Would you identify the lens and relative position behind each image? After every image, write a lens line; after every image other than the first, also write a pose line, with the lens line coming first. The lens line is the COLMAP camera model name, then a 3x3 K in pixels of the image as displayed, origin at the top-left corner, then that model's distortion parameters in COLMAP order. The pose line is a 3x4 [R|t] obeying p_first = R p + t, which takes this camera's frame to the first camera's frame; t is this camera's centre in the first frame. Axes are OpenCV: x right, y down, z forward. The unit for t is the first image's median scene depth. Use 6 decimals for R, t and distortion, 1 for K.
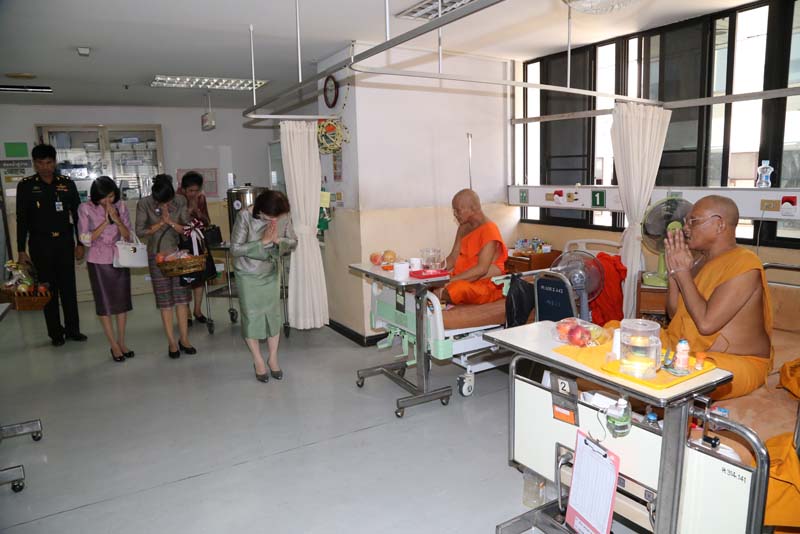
lens RADIAL K [[548.3, 0, 400.0], [0, 548.3, 267.0], [0, 0, 1]] dist [-0.139210, 0.123221]
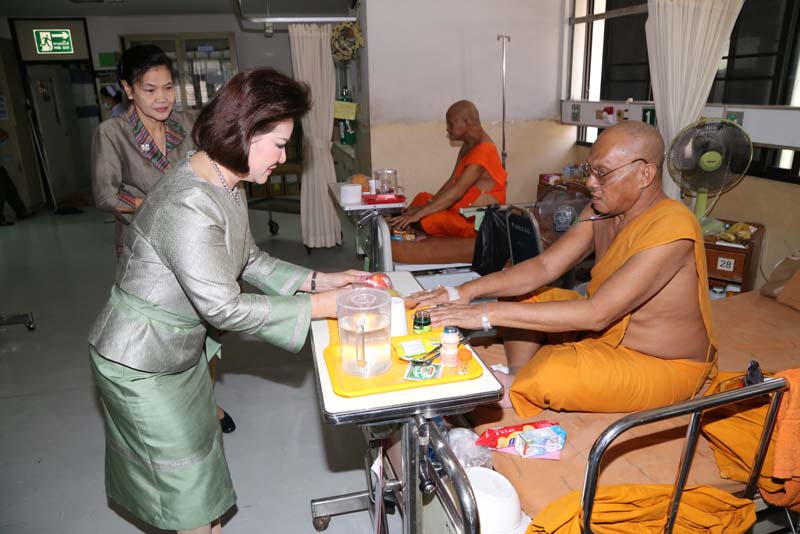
lens RADIAL K [[548.3, 0, 400.0], [0, 548.3, 267.0], [0, 0, 1]] dist [-0.139210, 0.123221]
pose [[0.959206, 0.096106, -0.265870, 0.247073], [-0.054009, 0.985418, 0.161355, -0.017669], [0.277500, -0.140413, 0.950409, 0.122176]]
